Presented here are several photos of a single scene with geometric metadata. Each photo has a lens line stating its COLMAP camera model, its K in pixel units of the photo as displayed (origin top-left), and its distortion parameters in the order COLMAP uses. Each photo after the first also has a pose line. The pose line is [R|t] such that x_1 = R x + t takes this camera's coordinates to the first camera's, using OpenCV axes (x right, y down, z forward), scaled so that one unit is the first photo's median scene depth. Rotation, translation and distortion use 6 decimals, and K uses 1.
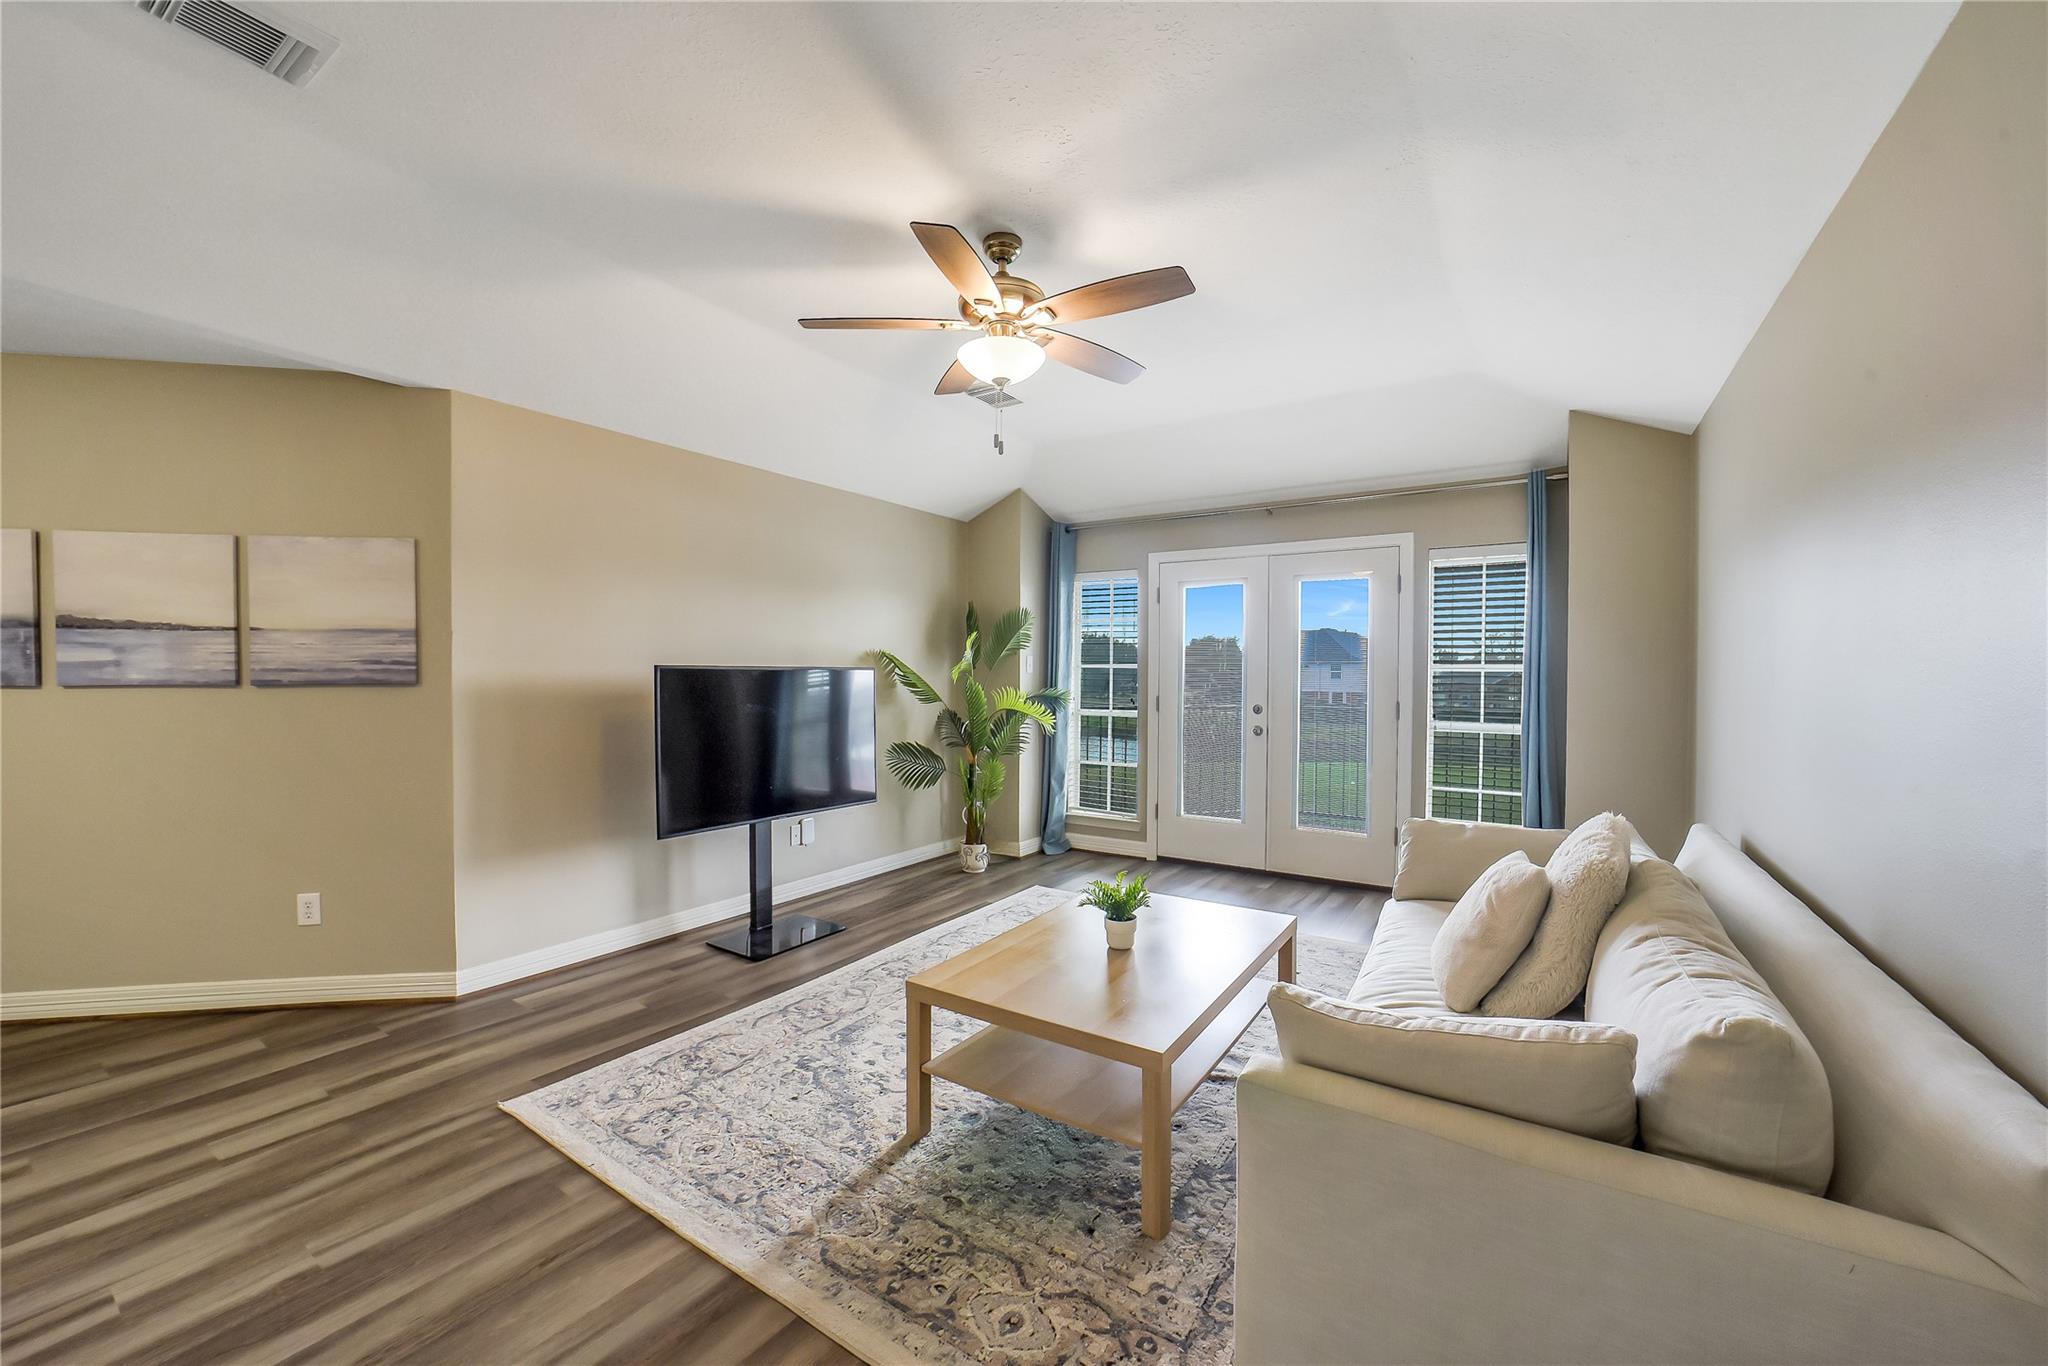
lens RADIAL K [[800.2, 0, 1033.3], [0, 800.2, 681.0], [0, 0, 1]] dist [-0.030992, 0.000385]
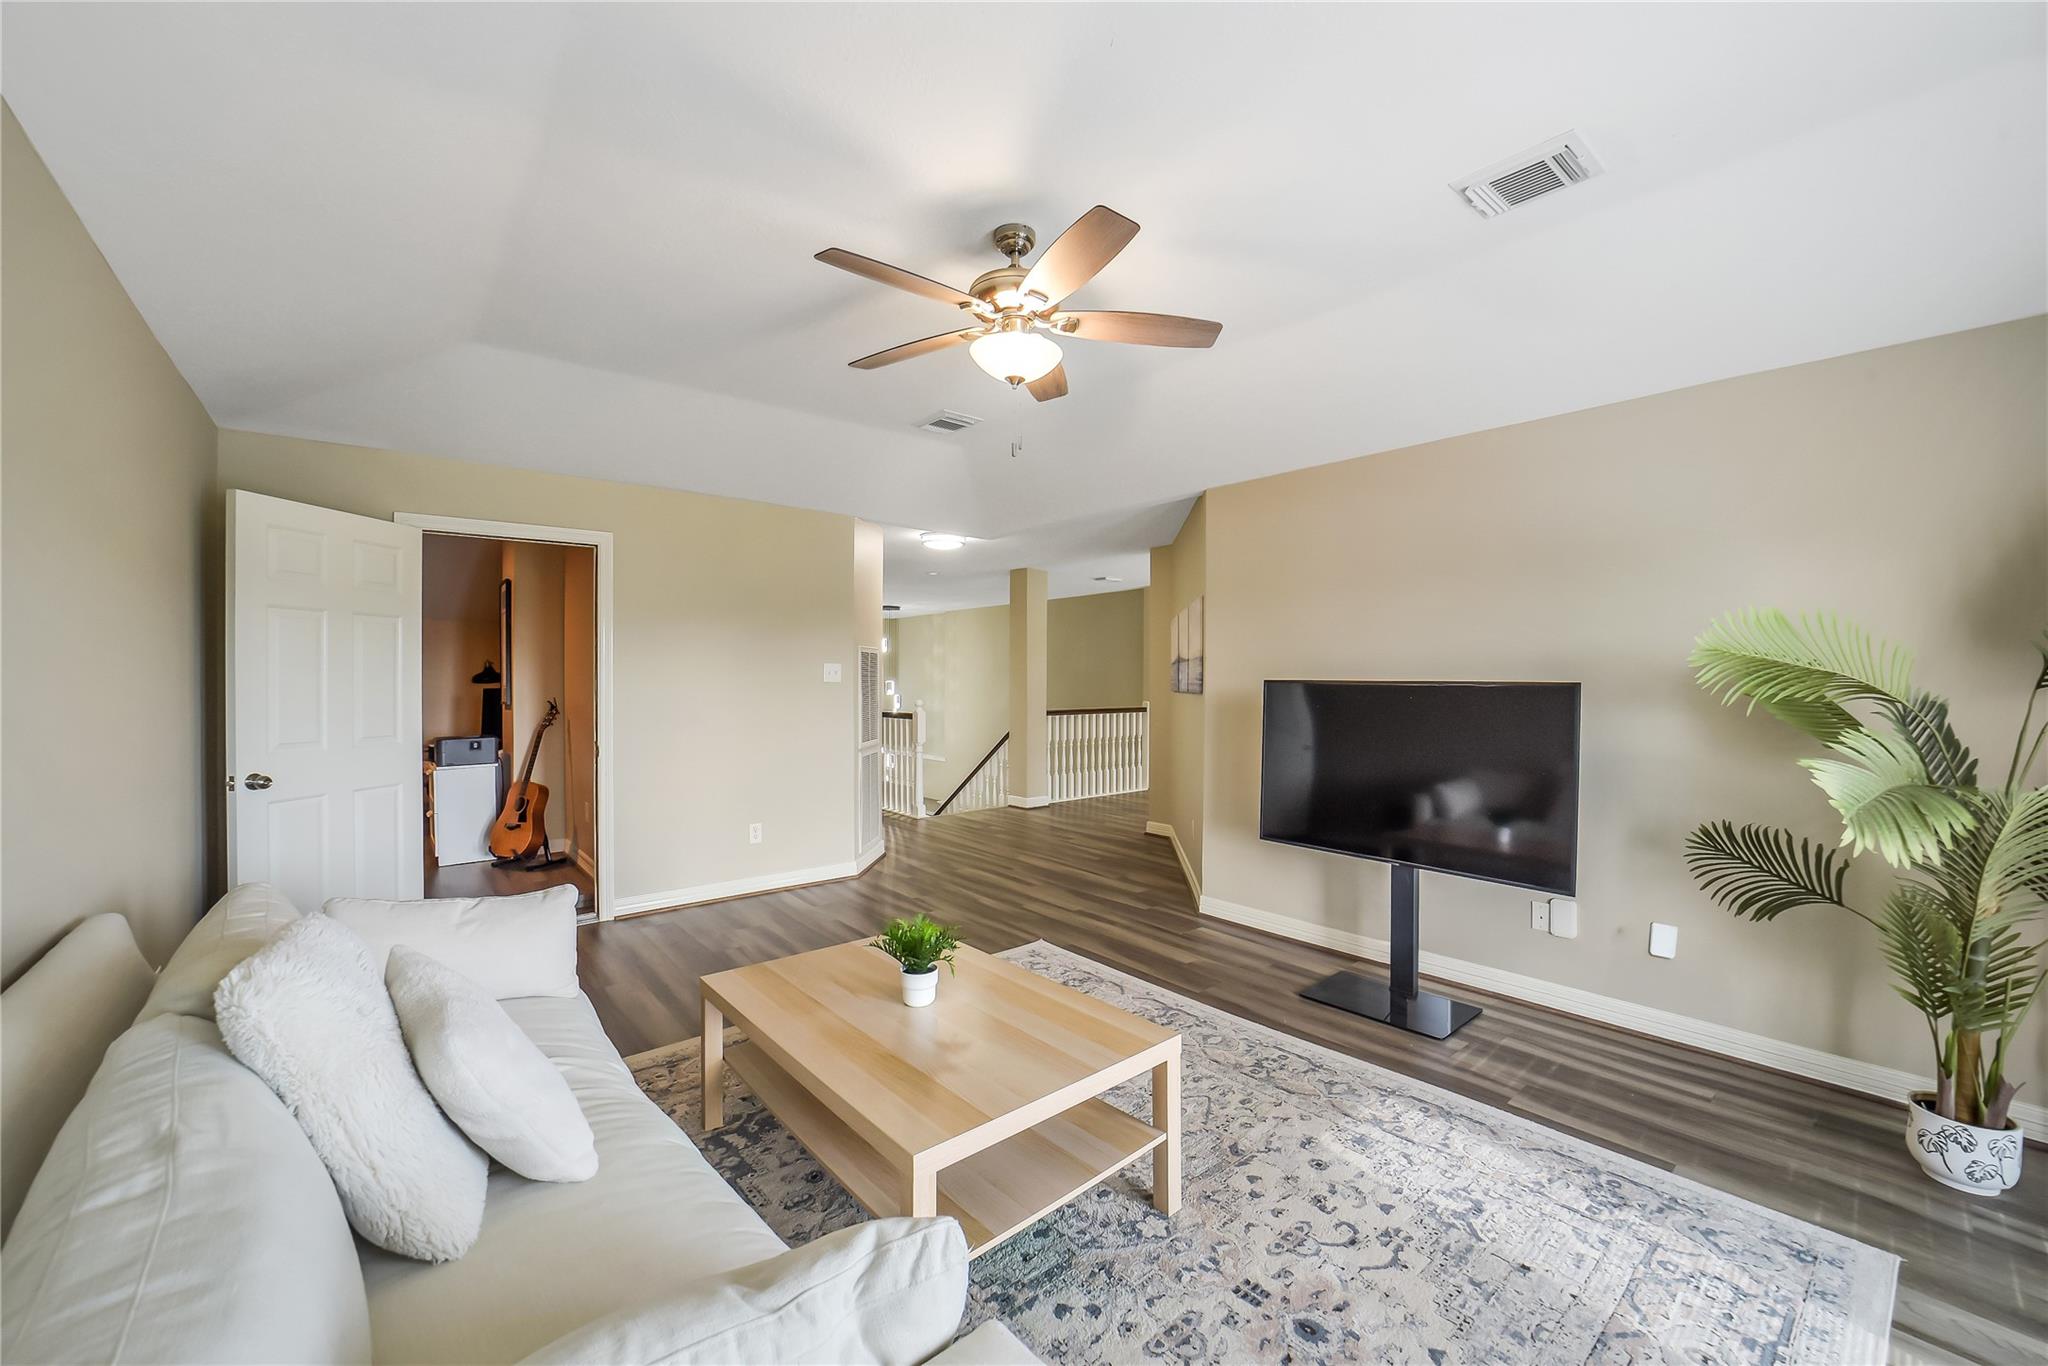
lens RADIAL K [[800.2, 0, 1033.3], [0, 800.2, 681.0], [0, 0, 1]] dist [-0.030992, 0.000385]
pose [[-0.289889, 0.000016, -0.957060, 0.745952], [-0.013599, 0.999899, 0.004136, -0.019871], [0.956964, 0.014215, -0.289860, 1.127468]]
